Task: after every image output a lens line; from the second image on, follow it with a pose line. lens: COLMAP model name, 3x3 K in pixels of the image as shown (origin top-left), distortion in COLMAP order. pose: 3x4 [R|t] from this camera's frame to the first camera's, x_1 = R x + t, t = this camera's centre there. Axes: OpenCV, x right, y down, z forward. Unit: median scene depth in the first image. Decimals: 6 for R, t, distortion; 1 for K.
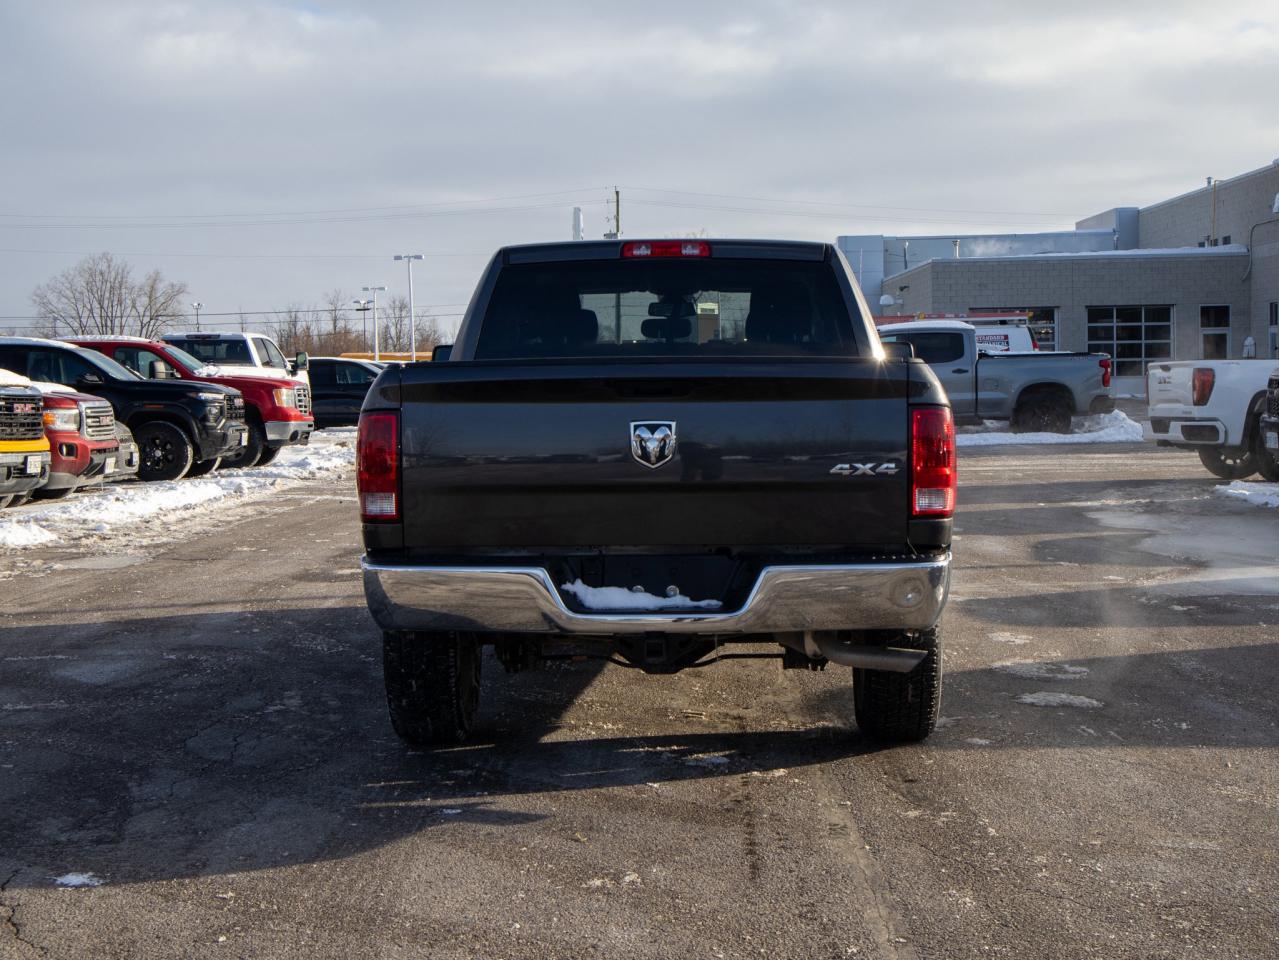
lens RADIAL K [[2062.0, 0, 664.8], [0, 2062.0, 481.3], [0, 0, 1]] dist [0.017066, 0.158951]
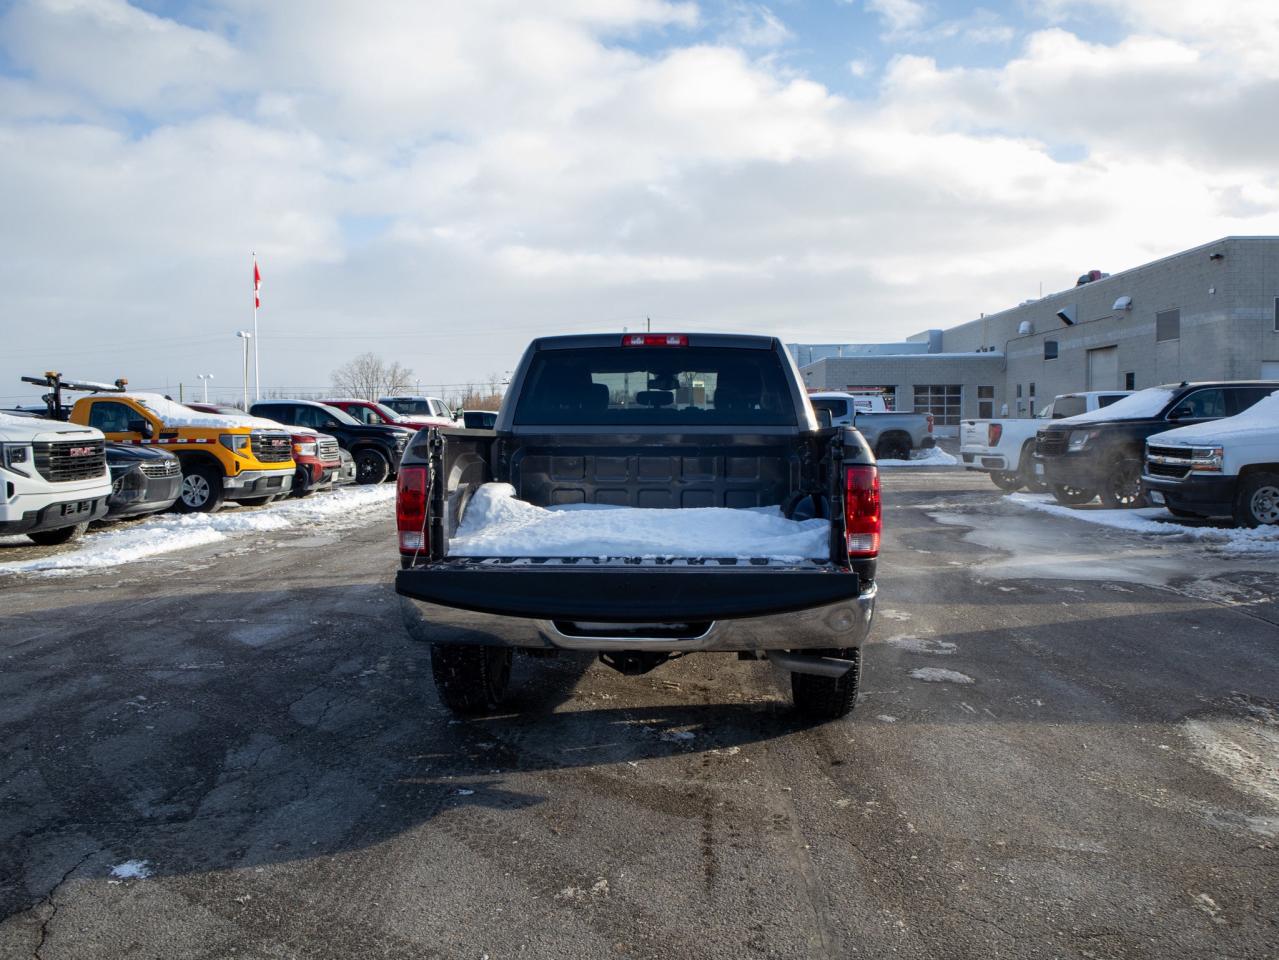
lens RADIAL K [[1114.4, 0, 639.5], [0, 1114.4, 480.0], [0, 0, 1]] dist [-0.125659, 0.121160]
pose [[0.999413, 0.010043, -0.032740, 0.012595], [-0.009961, 0.999947, 0.002693, -0.018379], [0.032765, -0.002365, 0.999460, 0.220779]]
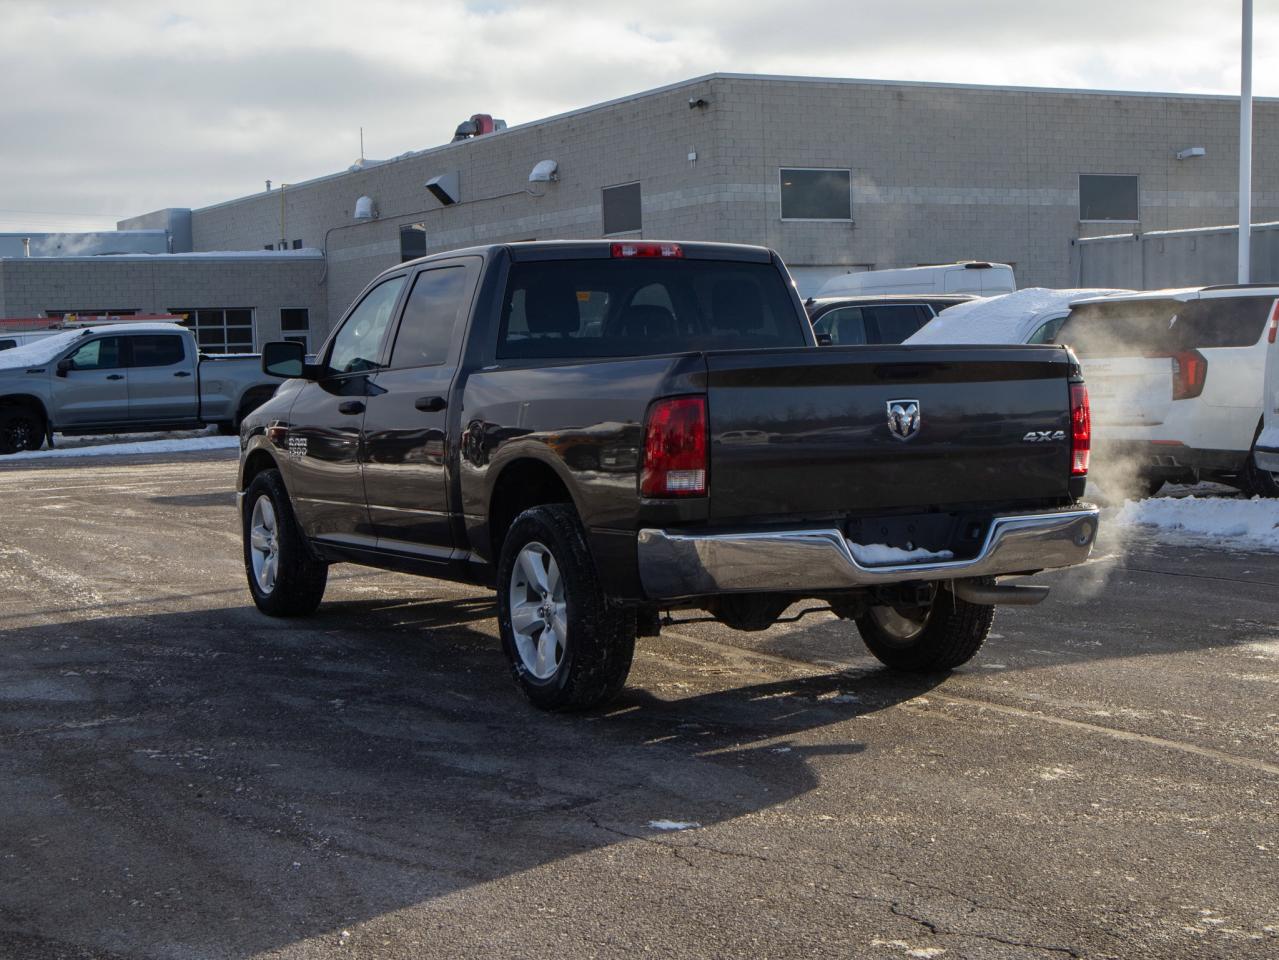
lens RADIAL K [[2166.6, 0, 639.5], [0, 2166.6, 480.0], [0, 0, 1]] dist [0.006104, 0.084357]
pose [[0.866579, -0.037734, 0.497611, -0.478001], [0.041053, 0.999148, 0.004273, 0.003070], [-0.497348, 0.016726, 0.867390, 0.008435]]
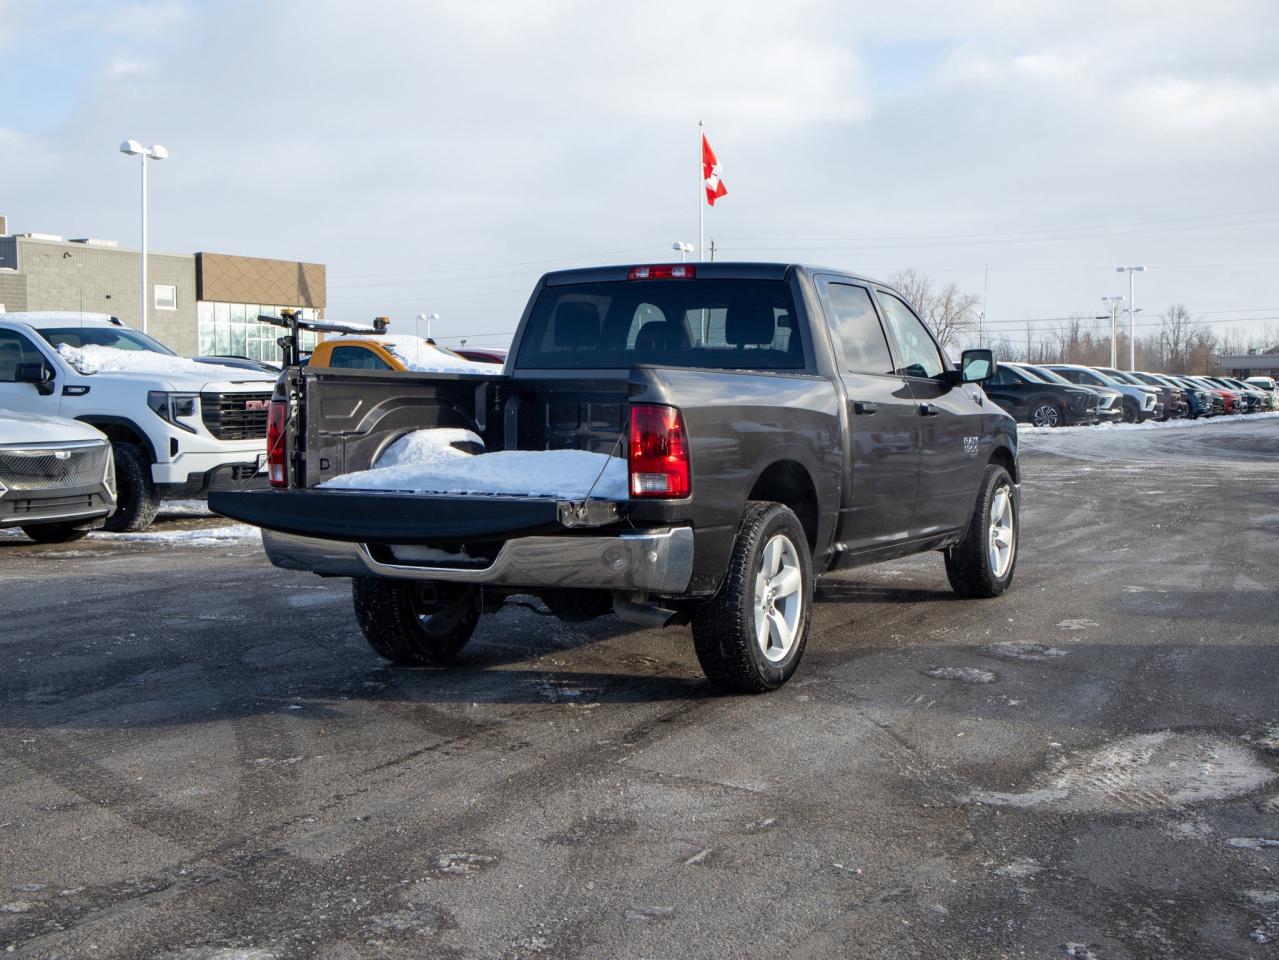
lens RADIAL K [[1865.8, 0, 639.5], [0, 1865.8, 480.0], [0, 0, 1]] dist [0.018320, 0.118588]
pose [[0.899337, 0.033333, -0.435984, 0.385088], [-0.031636, 0.999437, 0.011153, -0.003065], [0.436111, 0.003762, 0.899885, 0.017375]]
